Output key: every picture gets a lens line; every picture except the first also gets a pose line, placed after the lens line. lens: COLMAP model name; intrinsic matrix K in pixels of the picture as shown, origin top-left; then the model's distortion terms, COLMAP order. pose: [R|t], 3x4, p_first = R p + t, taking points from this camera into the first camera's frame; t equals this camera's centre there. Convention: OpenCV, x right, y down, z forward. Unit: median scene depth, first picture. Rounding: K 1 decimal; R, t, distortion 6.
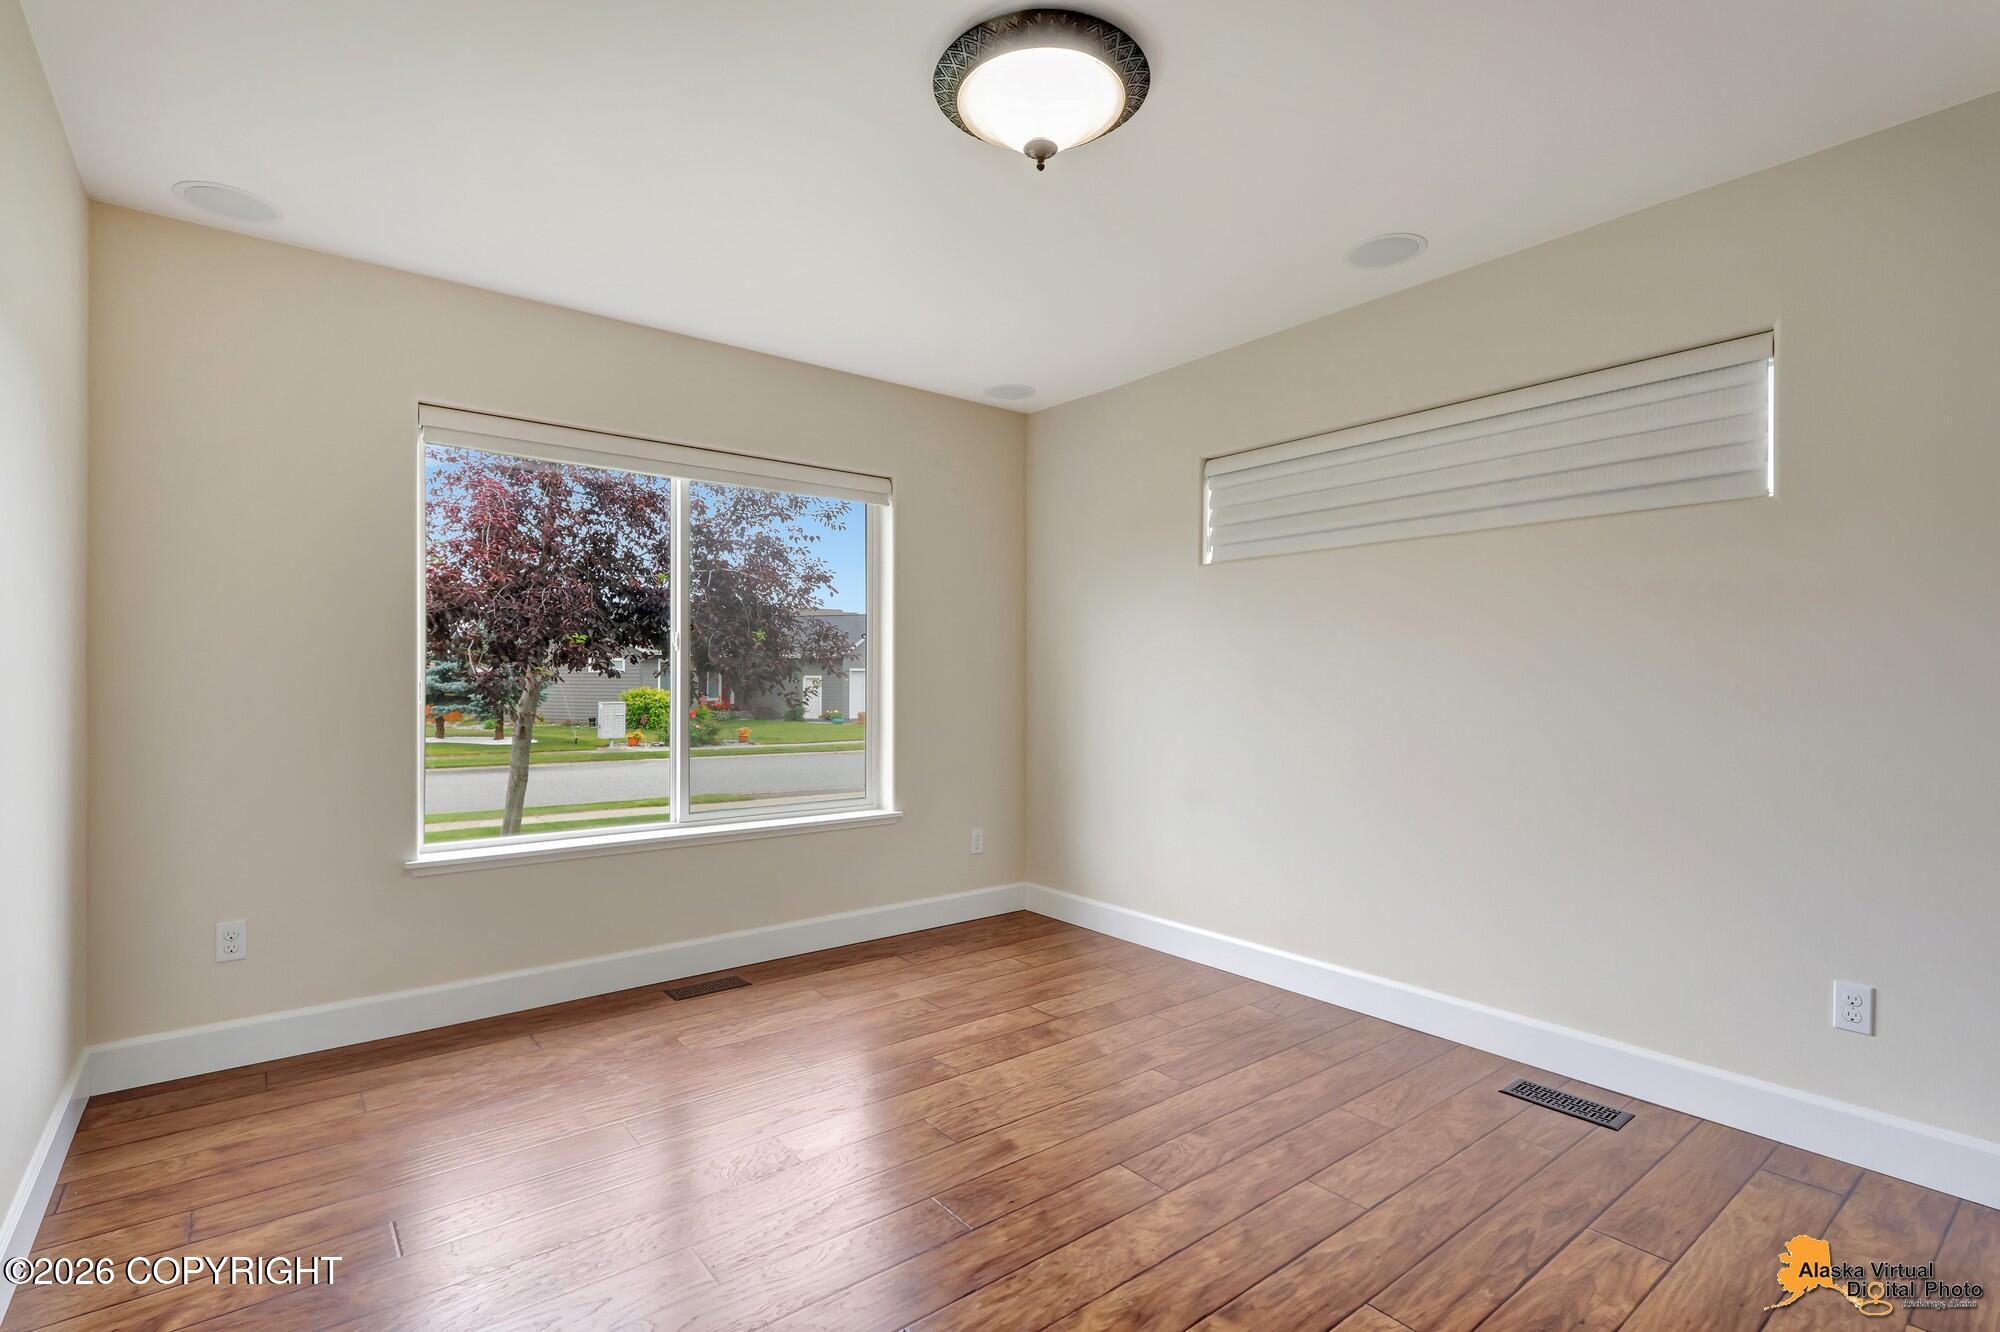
lens RADIAL K [[946.7, 0, 1000.0], [0, 946.7, 666.0], [0, 0, 1]] dist [0.000296, -0.000056]
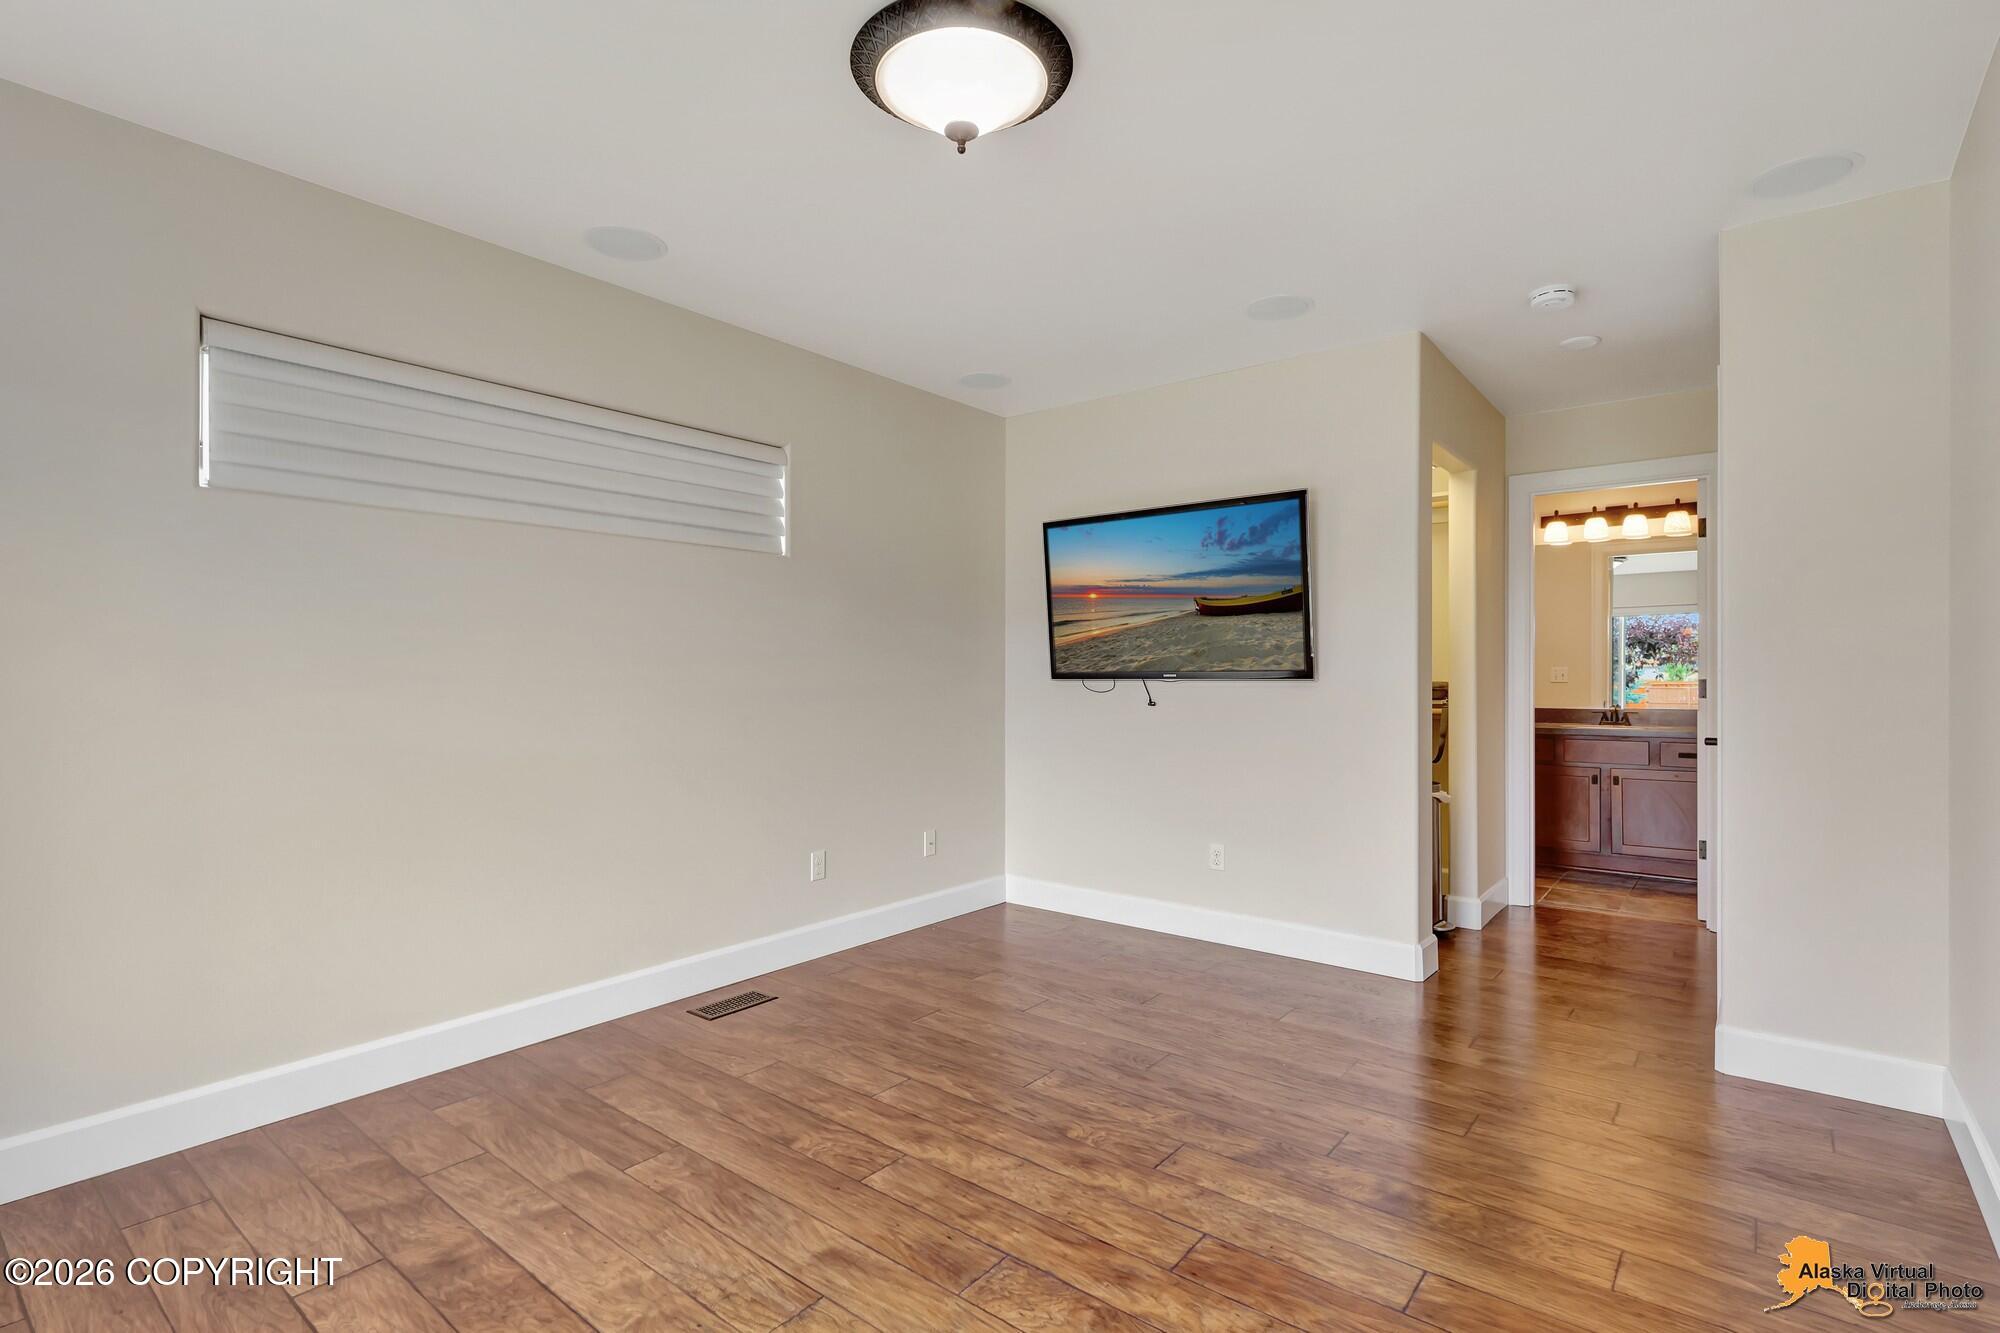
lens RADIAL K [[946.7, 0, 1000.0], [0, 946.7, 666.5], [0, 0, 1]] dist [0.000296, -0.000056]
pose [[-0.235805, 0.005455, 0.971785, -0.728364], [-0.013321, 0.999872, -0.008845, 0.010602], [-0.971709, -0.015031, -0.235703, 0.949205]]
